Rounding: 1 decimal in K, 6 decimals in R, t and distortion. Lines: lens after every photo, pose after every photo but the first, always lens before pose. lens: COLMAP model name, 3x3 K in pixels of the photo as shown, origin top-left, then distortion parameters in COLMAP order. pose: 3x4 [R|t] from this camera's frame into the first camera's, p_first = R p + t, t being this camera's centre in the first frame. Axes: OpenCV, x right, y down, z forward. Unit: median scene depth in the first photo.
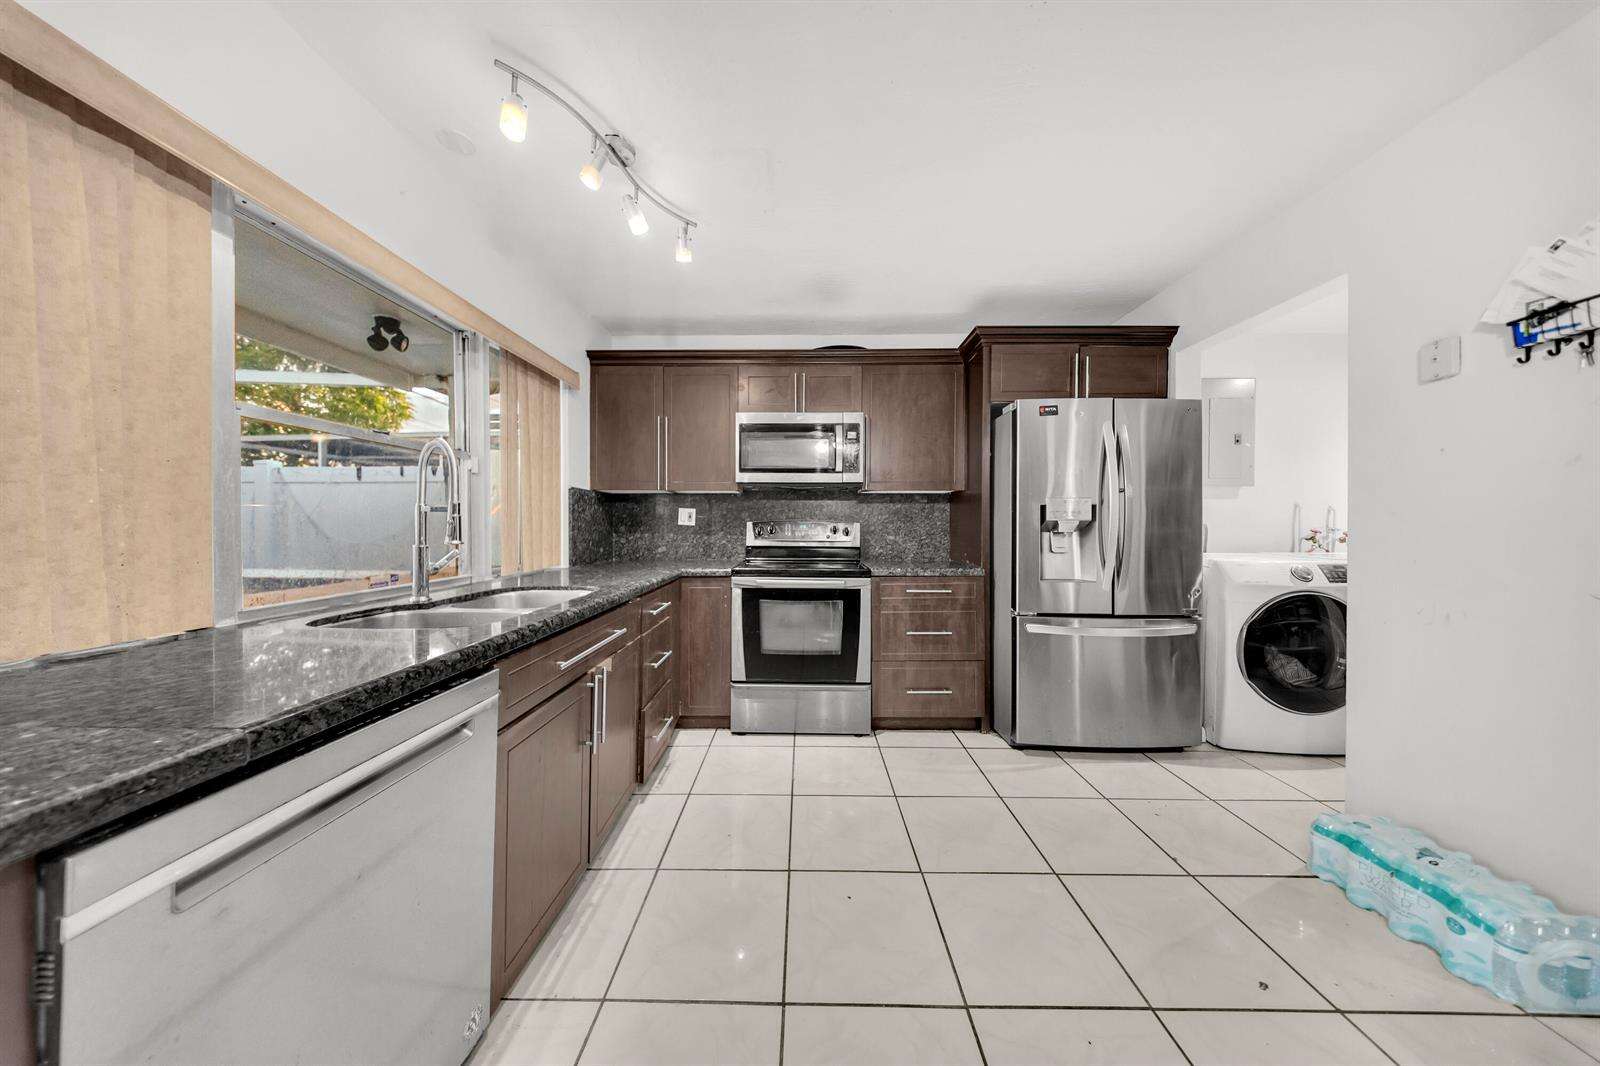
lens RADIAL K [[483.7, 0, 800.7], [0, 483.7, 511.1], [0, 0, 1]] dist [0.000666, -0.000889]
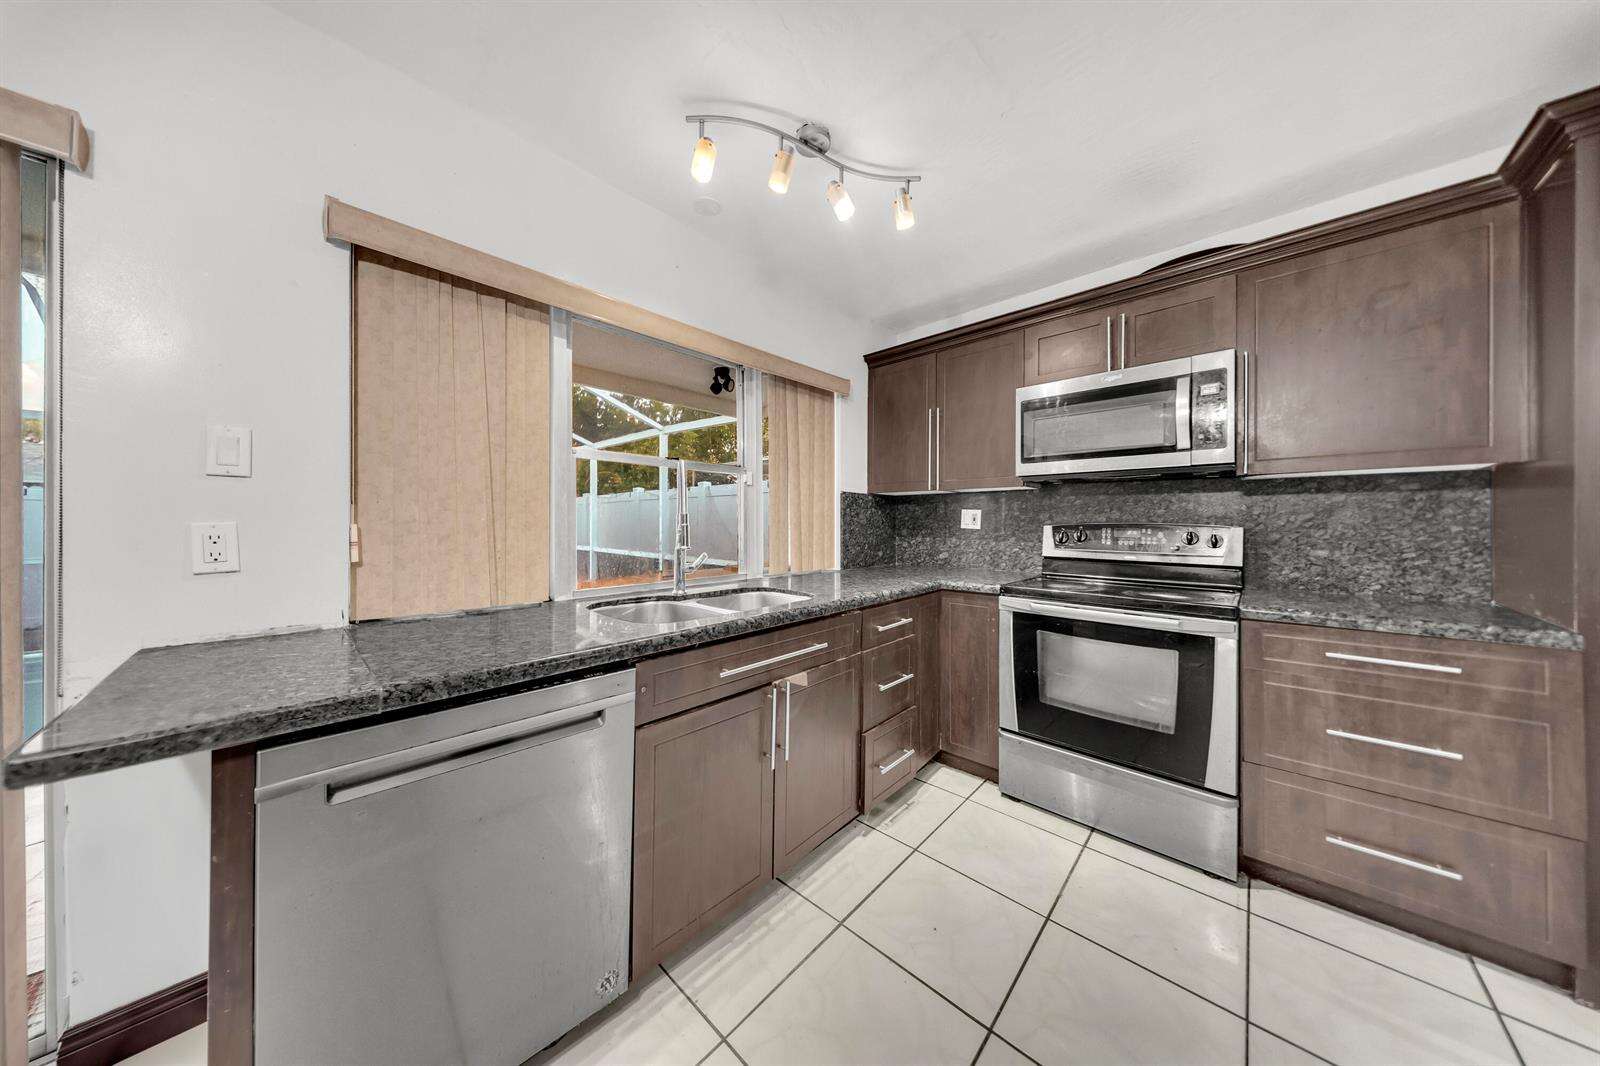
lens RADIAL K [[483.7, 0, 800.7], [0, 483.7, 511.1], [0, 0, 1]] dist [0.000666, -0.000889]
pose [[0.726274, -0.017026, -0.687194, 0.167759], [0.020544, 0.999784, -0.003058, -0.008021], [0.687098, -0.011897, 0.726467, 0.193449]]
